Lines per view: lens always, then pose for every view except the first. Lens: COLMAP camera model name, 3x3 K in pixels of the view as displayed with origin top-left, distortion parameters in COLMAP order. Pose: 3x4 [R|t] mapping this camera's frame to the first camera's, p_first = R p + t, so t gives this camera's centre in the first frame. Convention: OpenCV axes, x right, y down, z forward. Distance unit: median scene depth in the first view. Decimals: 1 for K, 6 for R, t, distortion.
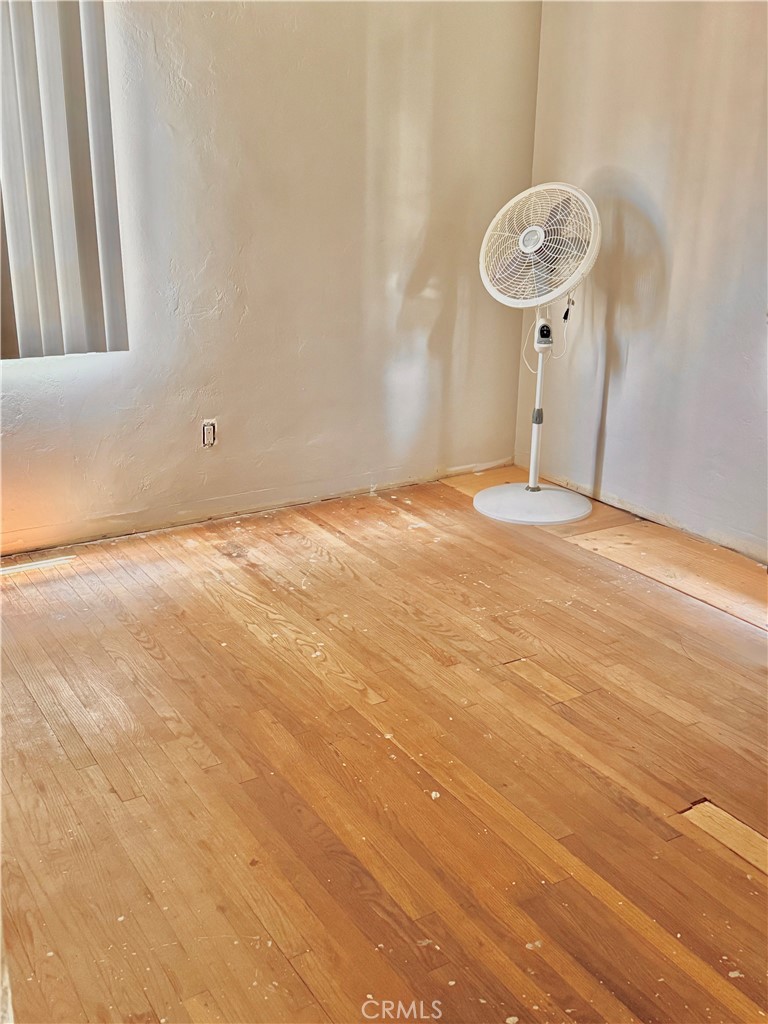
lens RADIAL K [[1035.0, 0, 384.0], [0, 1035.0, 512.0], [0, 0, 1]] dist [0.004297, -0.008859]
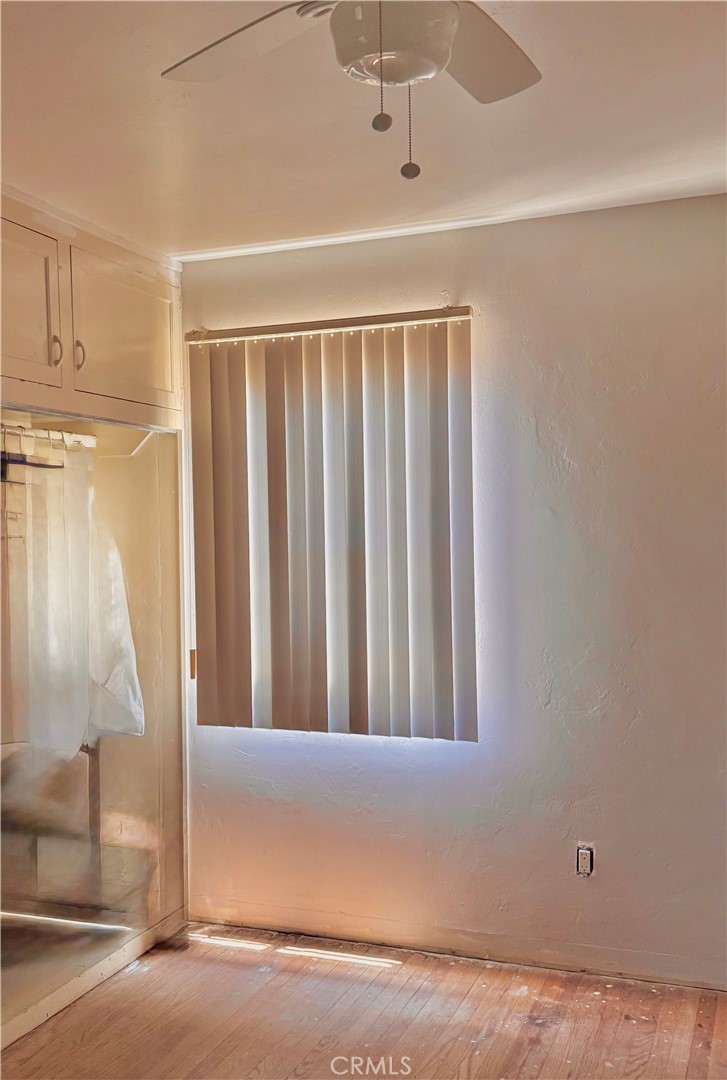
lens RADIAL K [[1077.8, 0, 363.5], [0, 1077.8, 540.0], [0, 0, 1]] dist [0.123799, -0.243367]
pose [[0.600650, -0.025942, -0.799091, 0.440558], [-0.242763, 0.946368, -0.213200, -0.093135], [0.761765, 0.322048, 0.562138, 0.318756]]
